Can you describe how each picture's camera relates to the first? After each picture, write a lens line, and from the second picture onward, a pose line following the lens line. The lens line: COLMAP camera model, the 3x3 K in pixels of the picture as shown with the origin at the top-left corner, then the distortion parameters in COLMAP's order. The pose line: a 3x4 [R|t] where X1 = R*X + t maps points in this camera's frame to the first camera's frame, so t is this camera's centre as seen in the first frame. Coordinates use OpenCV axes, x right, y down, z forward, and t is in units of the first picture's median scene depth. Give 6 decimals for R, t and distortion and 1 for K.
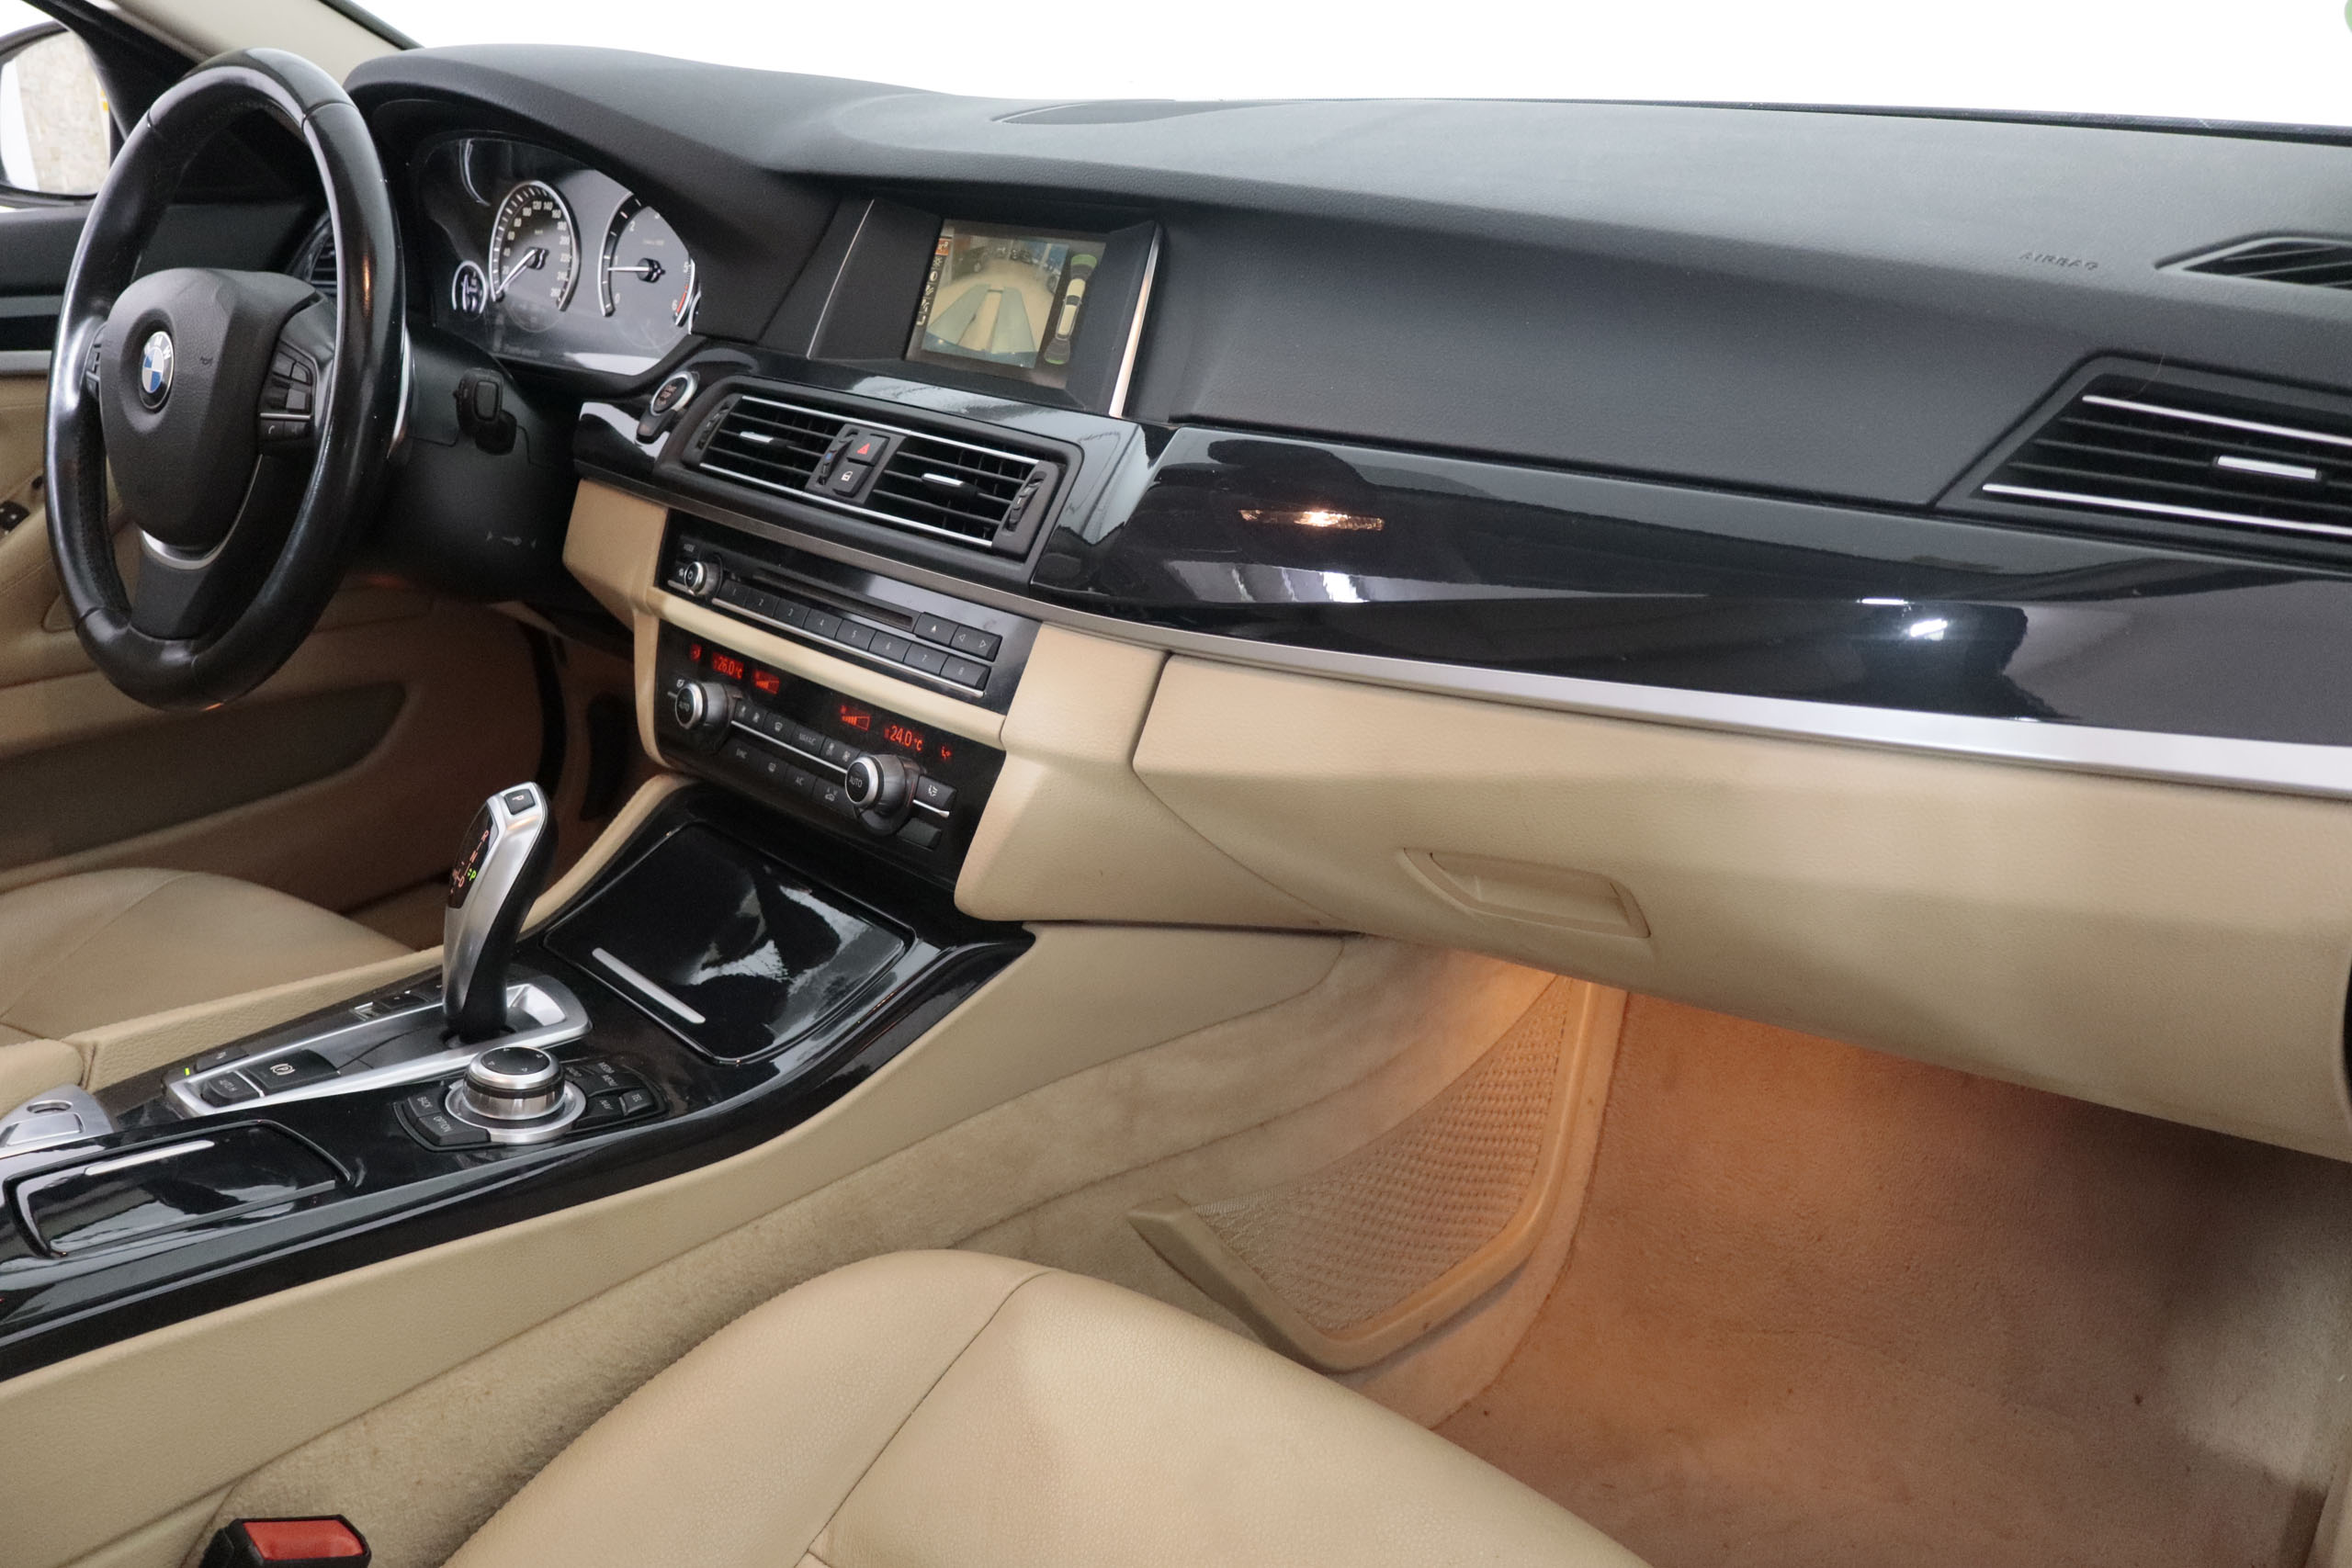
lens RADIAL K [[2041.7, 0, 1176.0], [0, 2041.7, 784.0], [0, 0, 1]] dist [-0.003204, -0.001268]
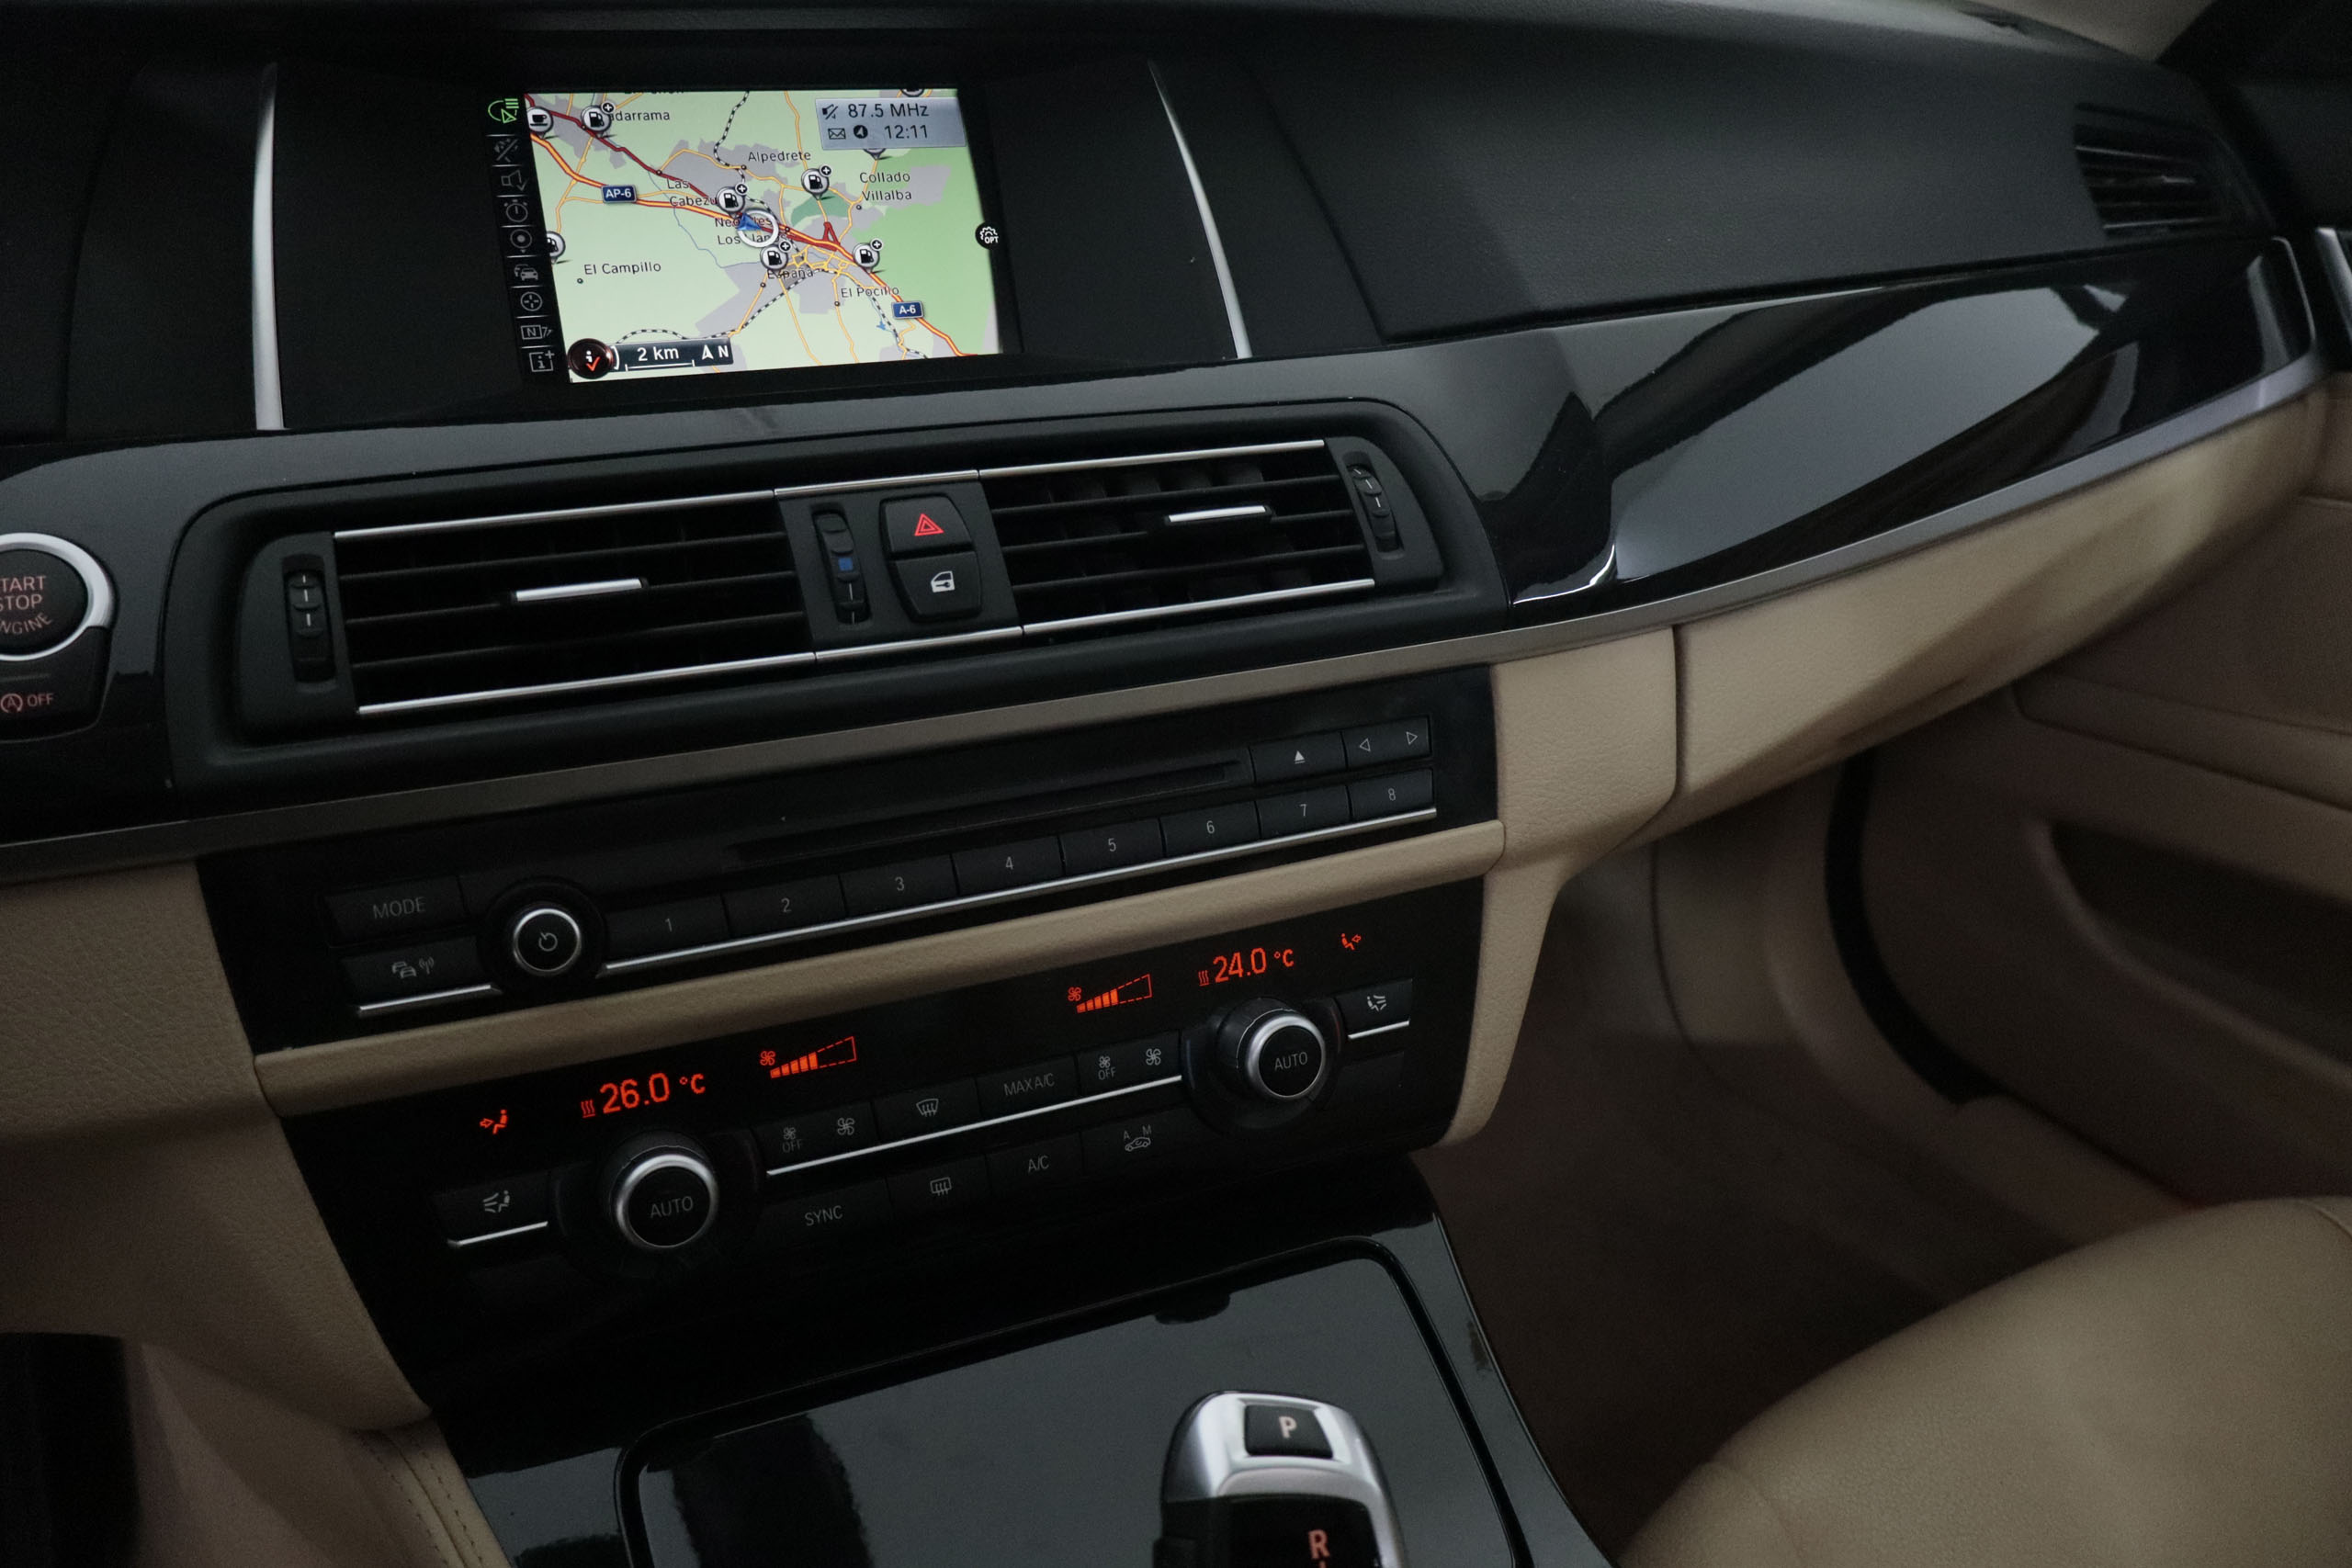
lens RADIAL K [[1942.6, 0, 1176.0], [0, 1942.6, 784.0], [0, 0, 1]] dist [-0.003421, -0.007978]
pose [[0.290180, -0.332032, 0.897525, -0.611808], [0.323109, 0.916797, 0.234697, -0.203975], [-0.900775, 0.221894, 0.373319, 0.794502]]
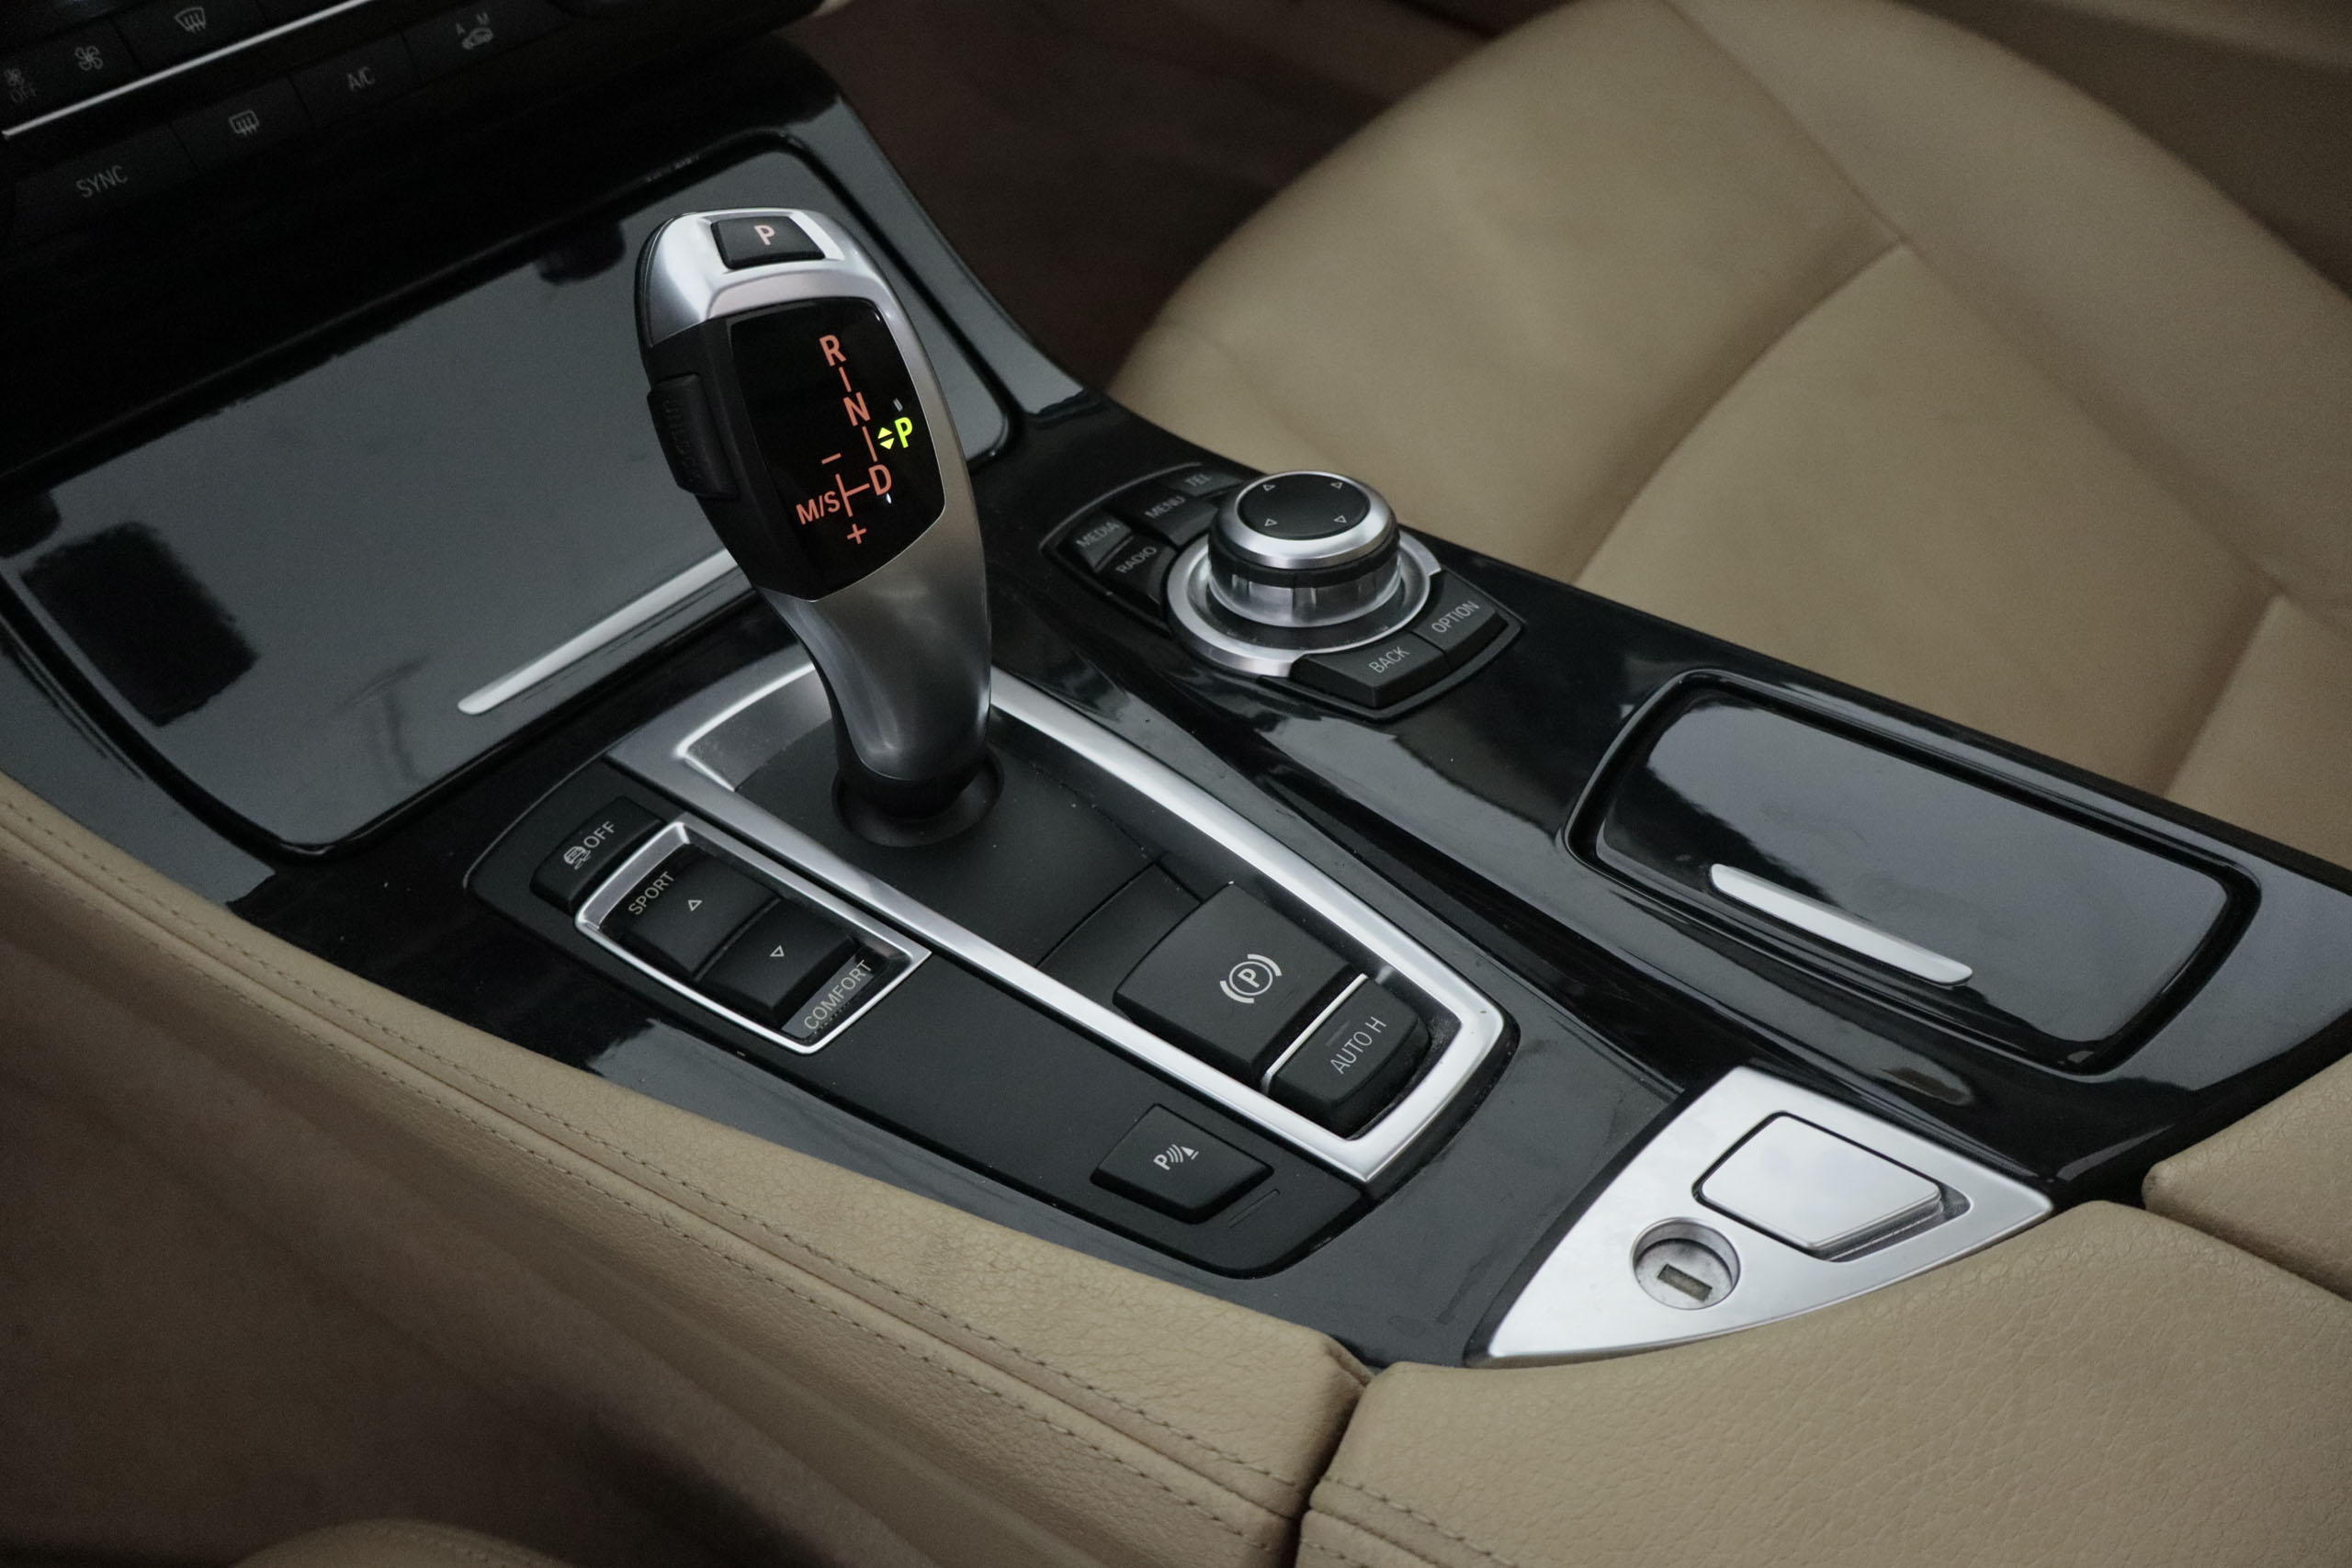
lens RADIAL K [[1942.6, 0, 1176.0], [0, 1942.6, 784.0], [0, 0, 1]] dist [-0.003421, -0.007978]
pose [[-0.103180, -0.712303, 0.694247, -0.609156], [0.334920, 0.632335, 0.698557, -0.139897], [-0.936580, 0.304594, 0.173321, 0.851104]]
